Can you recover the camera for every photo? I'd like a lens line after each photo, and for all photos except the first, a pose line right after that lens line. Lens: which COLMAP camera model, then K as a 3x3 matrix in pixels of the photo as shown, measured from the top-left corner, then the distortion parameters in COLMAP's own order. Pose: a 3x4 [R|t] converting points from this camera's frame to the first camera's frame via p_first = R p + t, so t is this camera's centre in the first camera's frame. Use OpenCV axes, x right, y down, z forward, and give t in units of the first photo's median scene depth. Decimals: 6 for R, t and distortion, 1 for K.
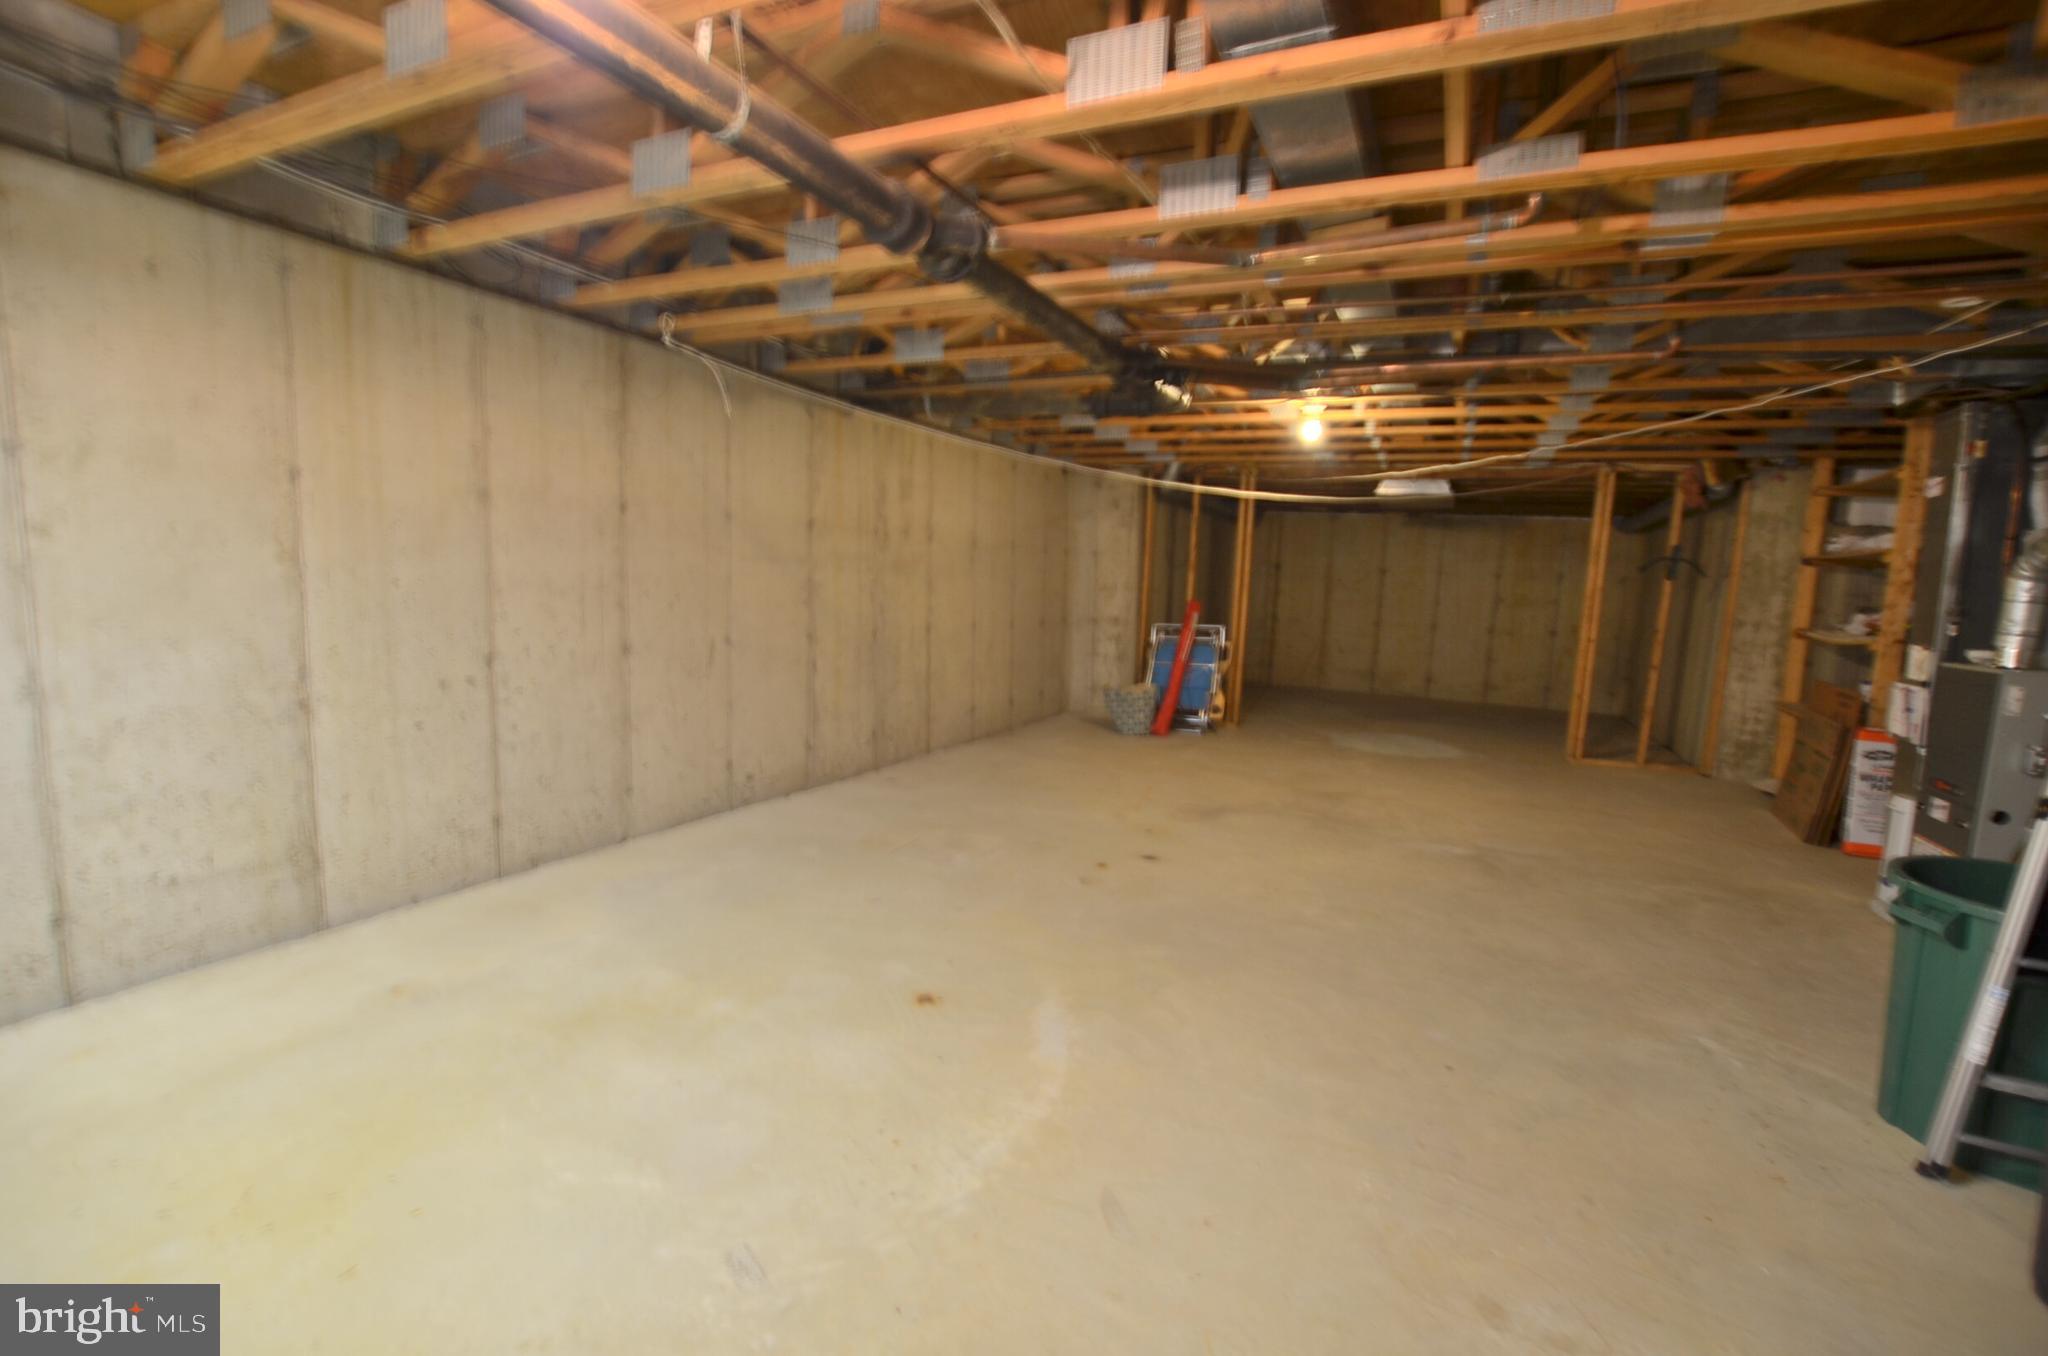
lens RADIAL K [[898.2, 0, 1028.2], [0, 898.2, 686.3], [0, 0, 1]] dist [-0.022332, 0.000936]
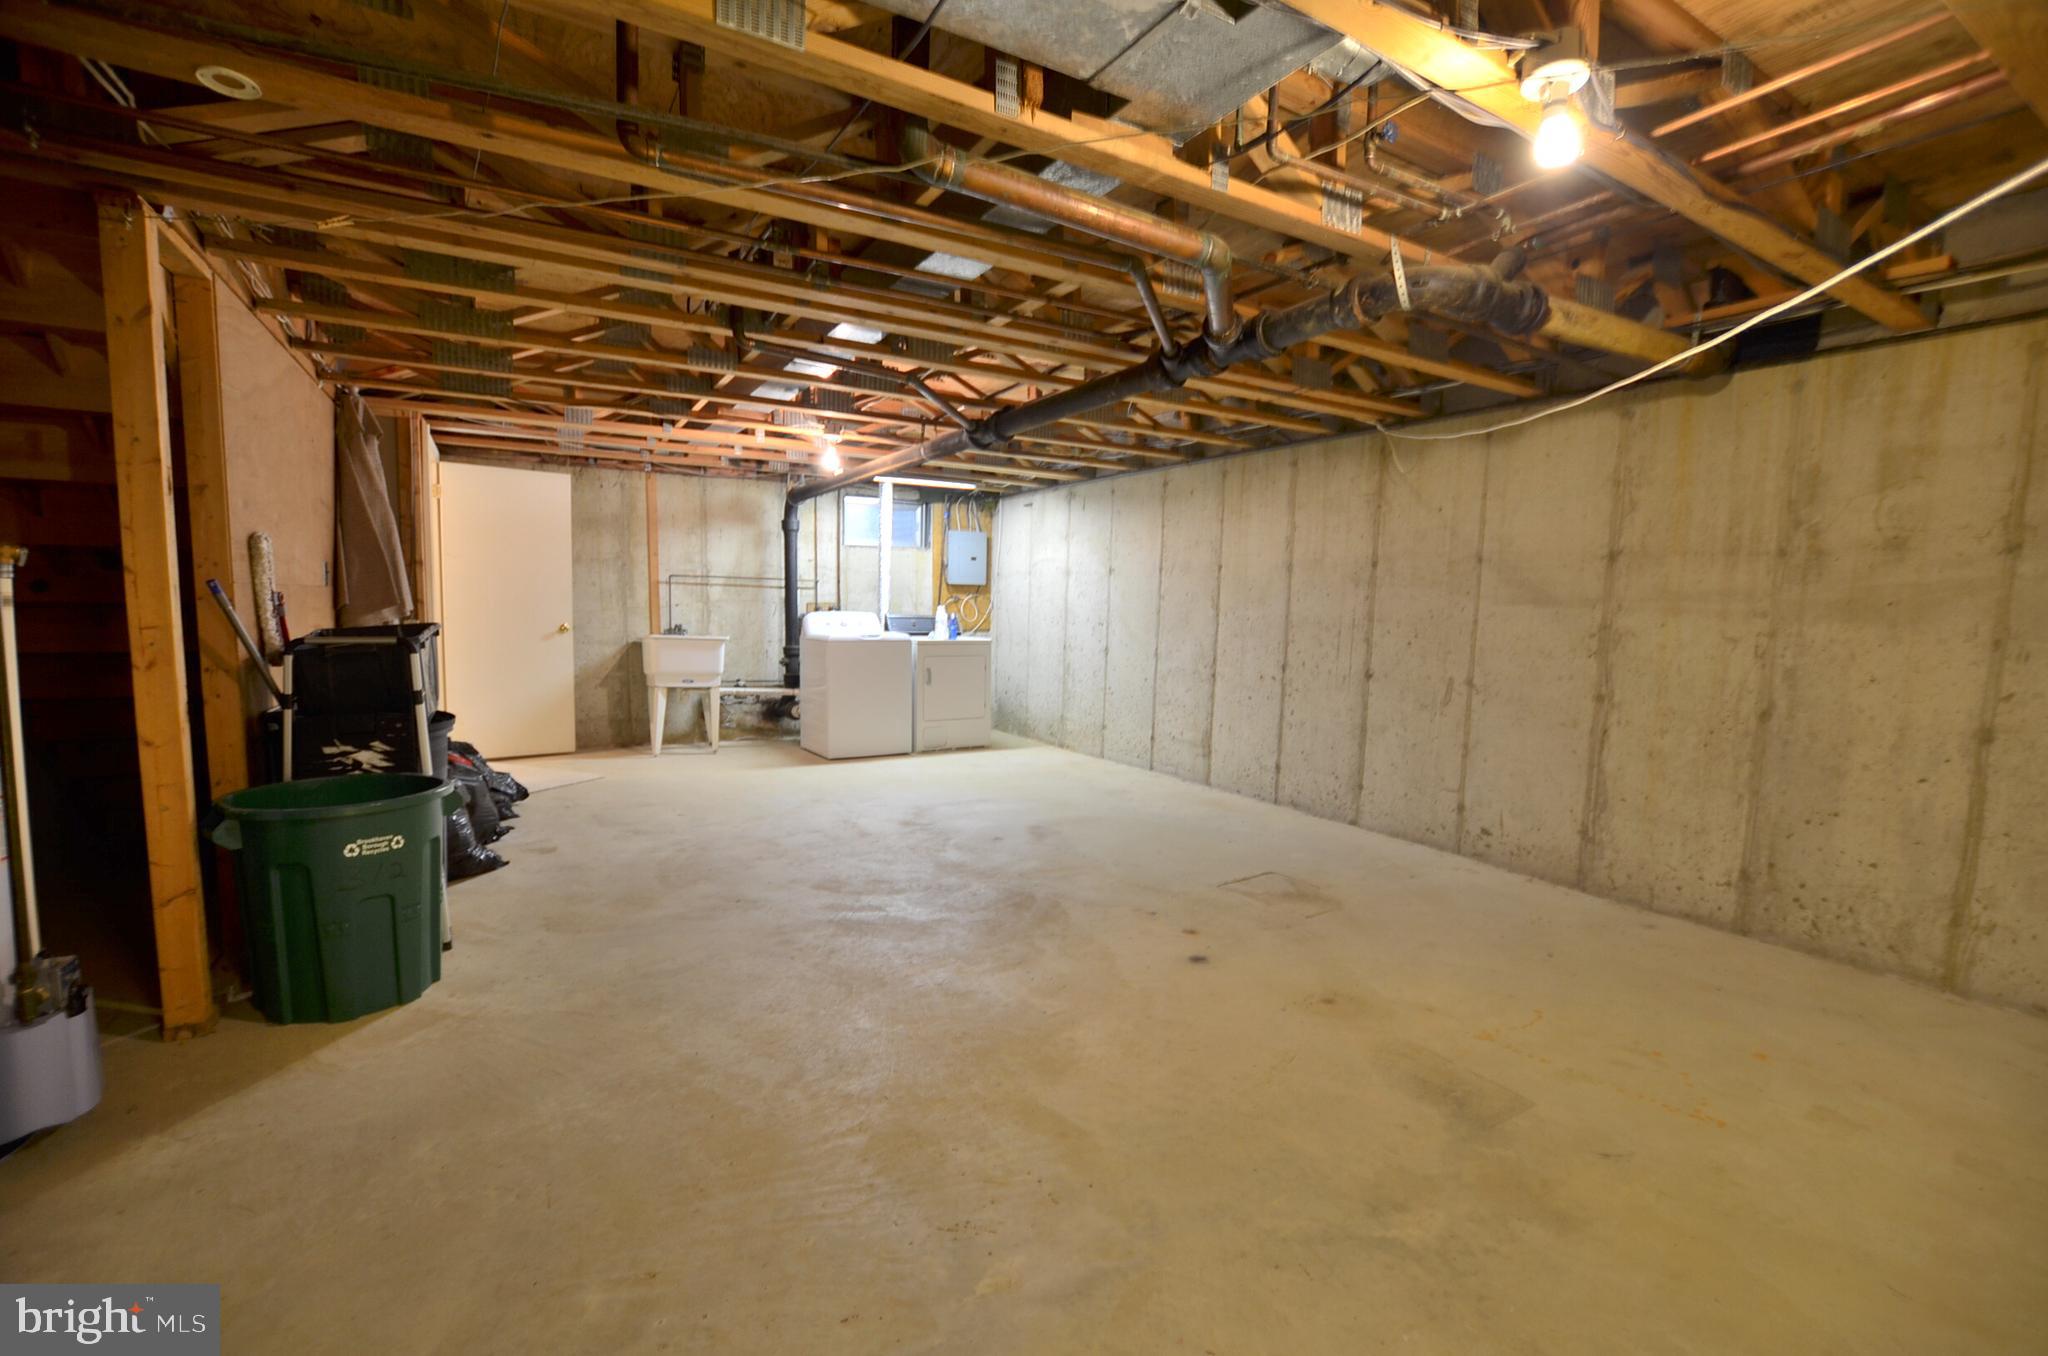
lens RADIAL K [[898.2, 0, 1026.5], [0, 898.2, 681.3], [0, 0, 1]] dist [-0.022332, 0.000936]
pose [[-0.552495, 0.024629, -0.833152, 0.892156], [-0.143715, 0.981779, 0.124326, -0.123084], [0.821033, 0.188425, -0.538889, 1.310482]]
